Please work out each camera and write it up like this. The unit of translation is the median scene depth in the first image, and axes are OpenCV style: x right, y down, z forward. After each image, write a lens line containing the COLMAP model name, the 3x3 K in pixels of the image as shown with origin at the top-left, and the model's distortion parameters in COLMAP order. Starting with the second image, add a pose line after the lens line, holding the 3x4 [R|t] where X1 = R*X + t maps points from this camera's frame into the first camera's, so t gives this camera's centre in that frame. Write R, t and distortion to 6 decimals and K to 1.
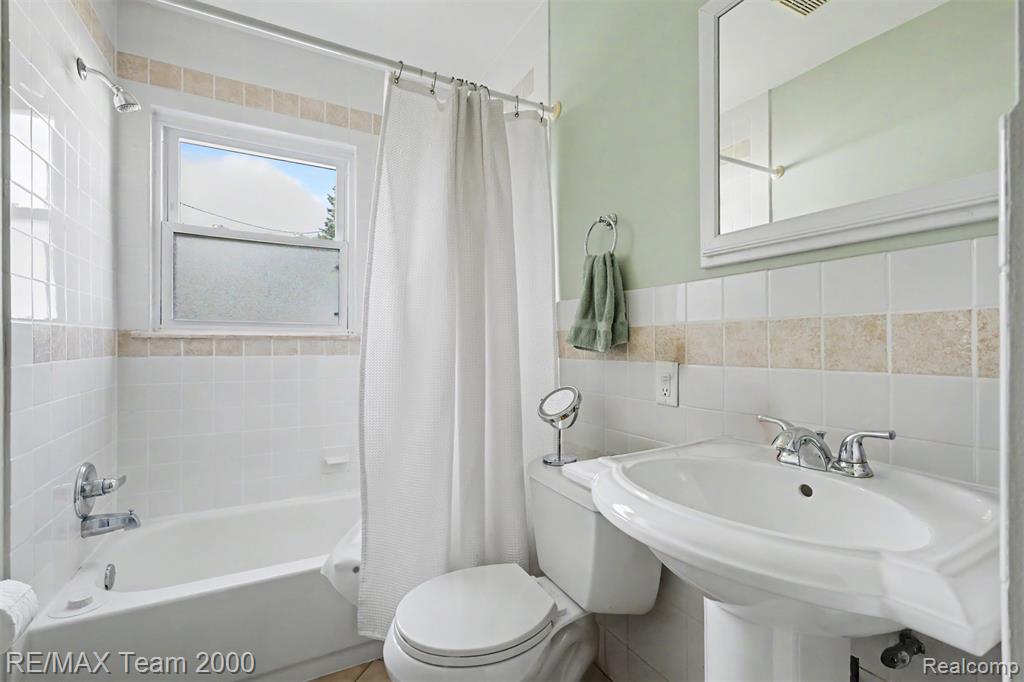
lens RADIAL K [[453.7, 0, 514.9], [0, 453.7, 342.9], [0, 0, 1]] dist [0.008848, -0.000924]
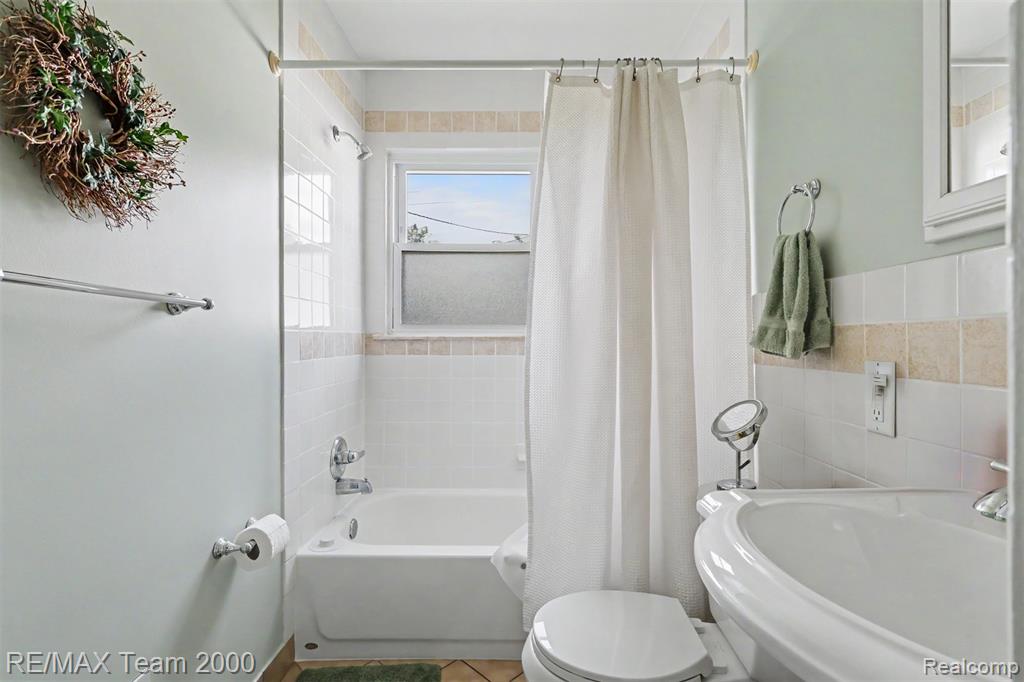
lens RADIAL K [[490.7, 0, 517.4], [0, 490.7, 340.6], [0, 0, 1]] dist [0.002482, 0.001116]
pose [[0.877103, -0.000606, -0.480302, 0.172392], [0.001299, 0.999999, 0.001110, -0.011696], [0.480301, -0.001598, 0.877102, 0.023863]]
